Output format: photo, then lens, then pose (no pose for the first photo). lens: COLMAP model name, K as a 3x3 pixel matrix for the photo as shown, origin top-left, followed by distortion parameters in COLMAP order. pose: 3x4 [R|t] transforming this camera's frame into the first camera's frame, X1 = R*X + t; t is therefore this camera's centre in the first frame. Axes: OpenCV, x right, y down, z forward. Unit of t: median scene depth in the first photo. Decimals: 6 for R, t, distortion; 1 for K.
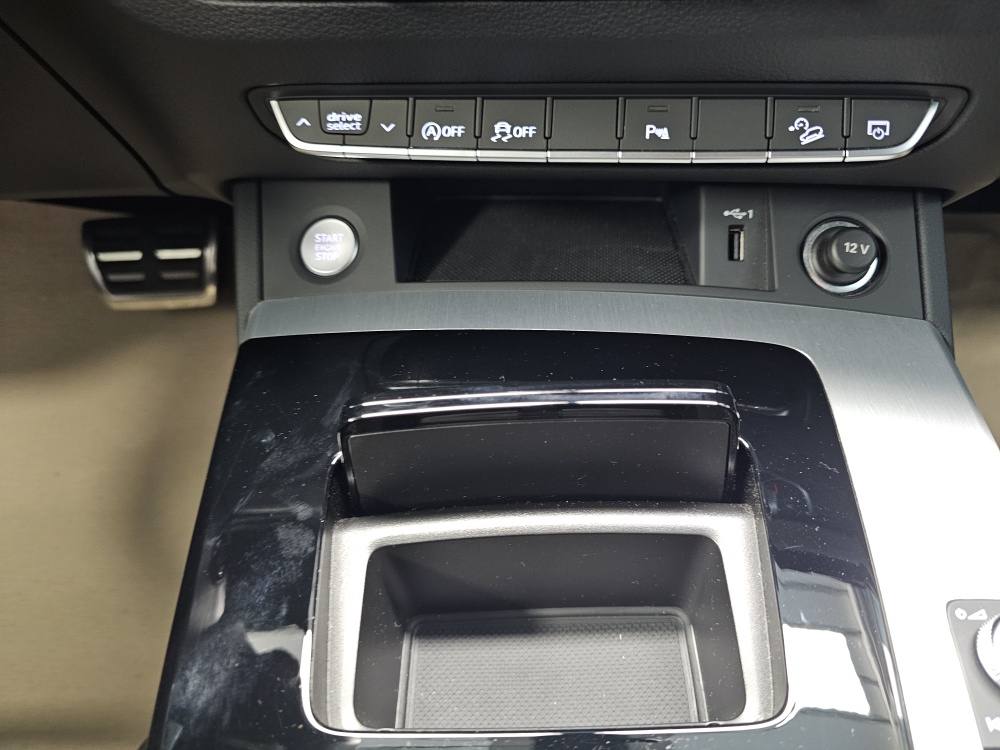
lens RADIAL K [[714.7, 0, 505.3], [0, 714.7, 371.6], [0, 0, 1]] dist [-0.024435, -0.000015]
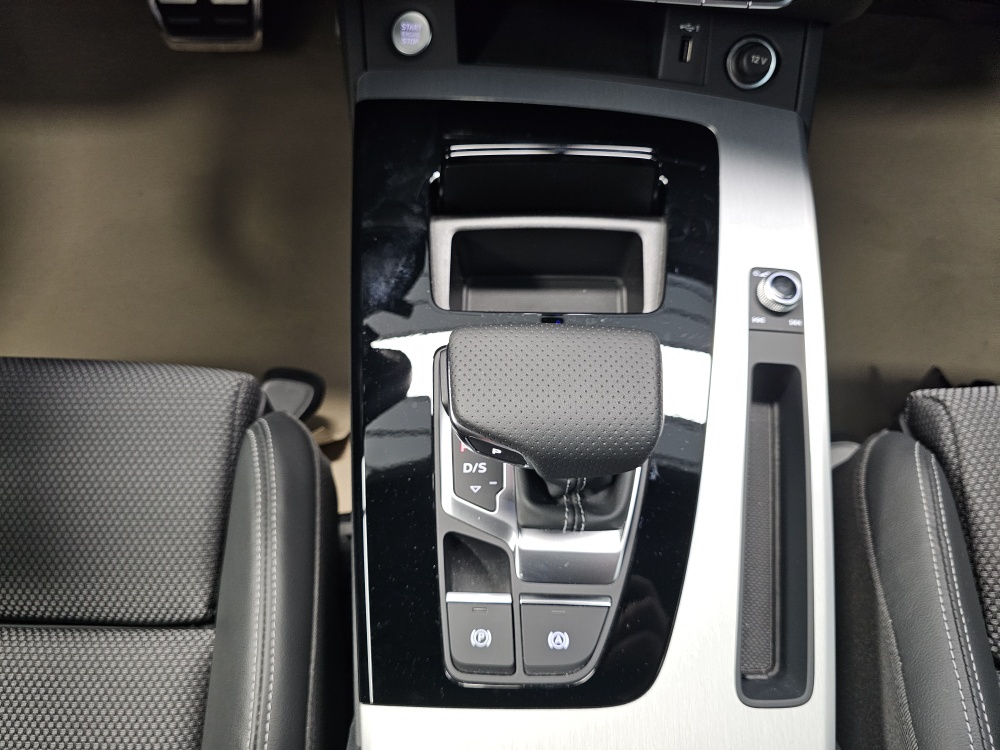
lens RADIAL K [[693.5, 0, 495.6], [0, 693.5, 369.3], [0, 0, 1]] dist [0.041428, -0.048776]
pose [[0.998620, 0.044318, 0.028168, -0.095338], [-0.051210, 0.940615, 0.335590, -0.019083], [-0.011622, -0.336569, 0.941587, -0.658798]]
